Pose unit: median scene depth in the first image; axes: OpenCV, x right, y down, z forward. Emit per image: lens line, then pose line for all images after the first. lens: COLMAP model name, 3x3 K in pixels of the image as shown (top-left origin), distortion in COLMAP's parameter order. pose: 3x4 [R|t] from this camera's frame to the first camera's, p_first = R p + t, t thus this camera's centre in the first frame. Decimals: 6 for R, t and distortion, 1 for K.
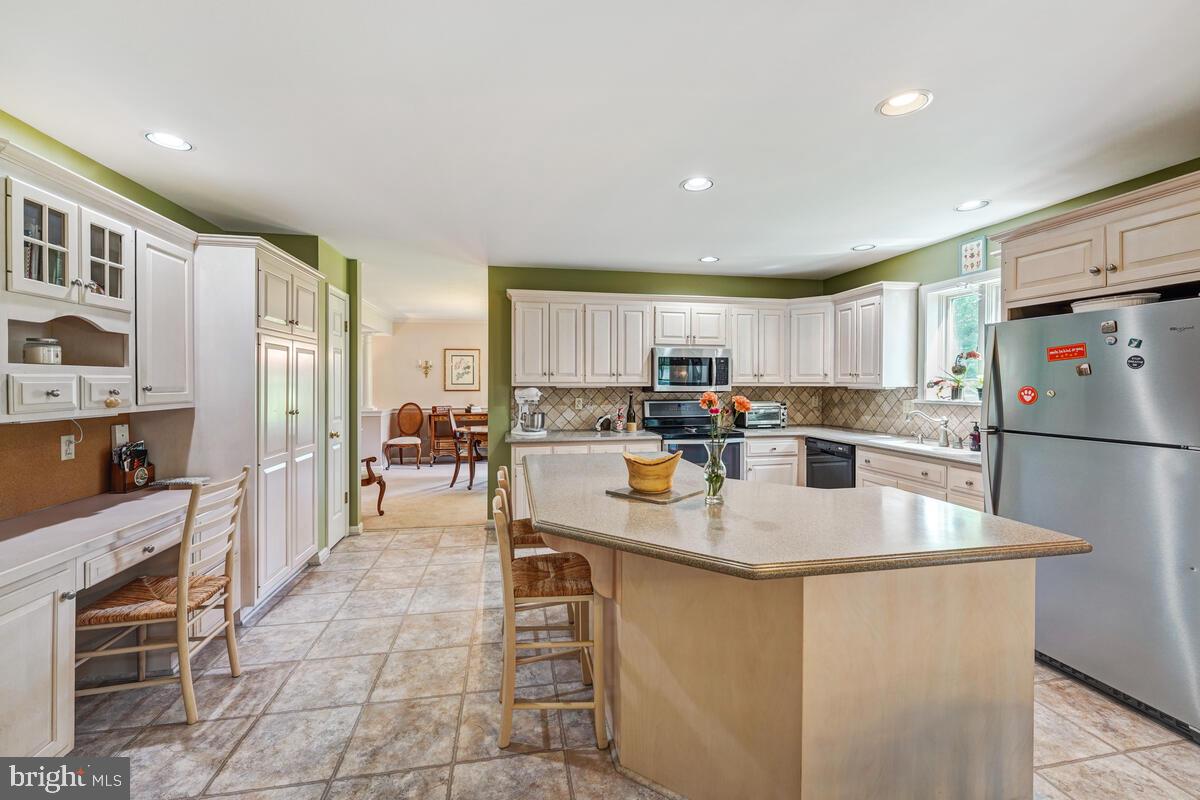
lens RADIAL K [[489.5, 0, 602.1], [0, 489.5, 385.4], [0, 0, 1]] dist [-0.002055, 0.000572]
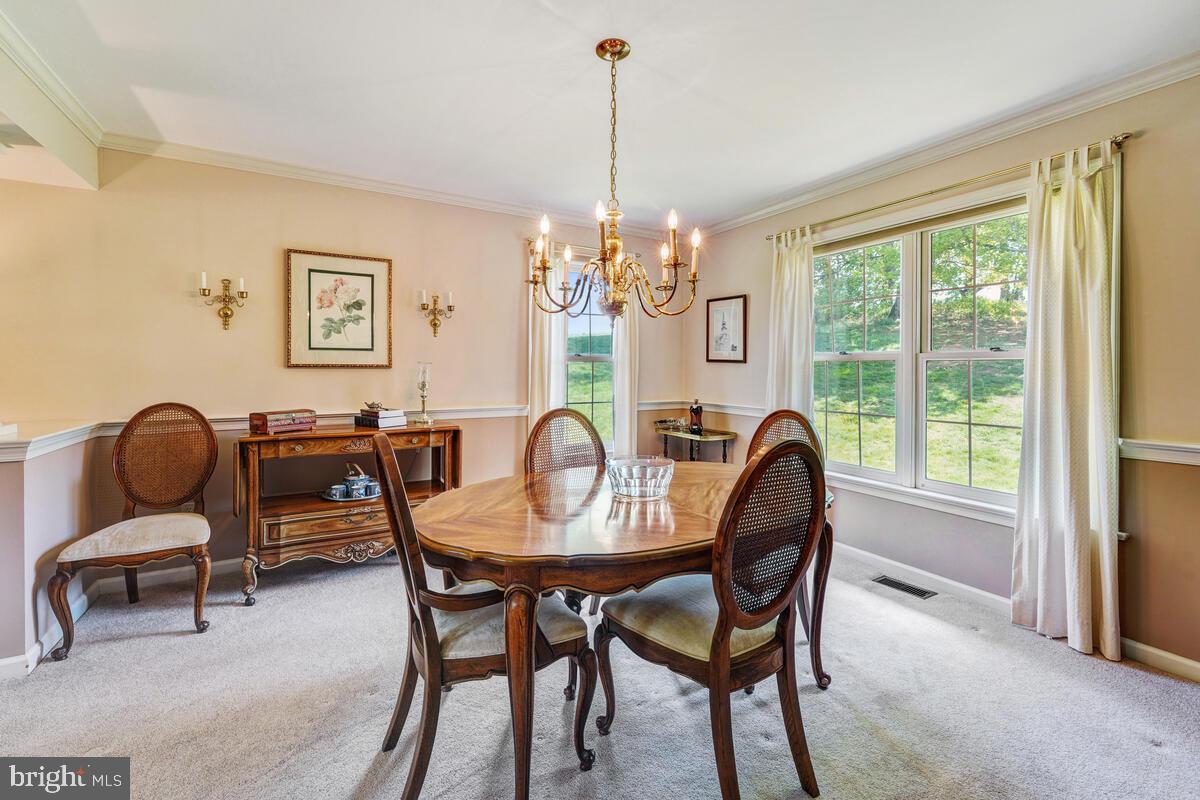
lens RADIAL K [[489.5, 0, 600.2], [0, 489.5, 372.3], [0, 0, 1]] dist [-0.002055, 0.000572]
pose [[0.940872, 0.000205, 0.338761, -0.450414], [-0.000893, 0.999998, 0.001875, 0.027853], [-0.338760, -0.002067, 0.940871, 1.162024]]
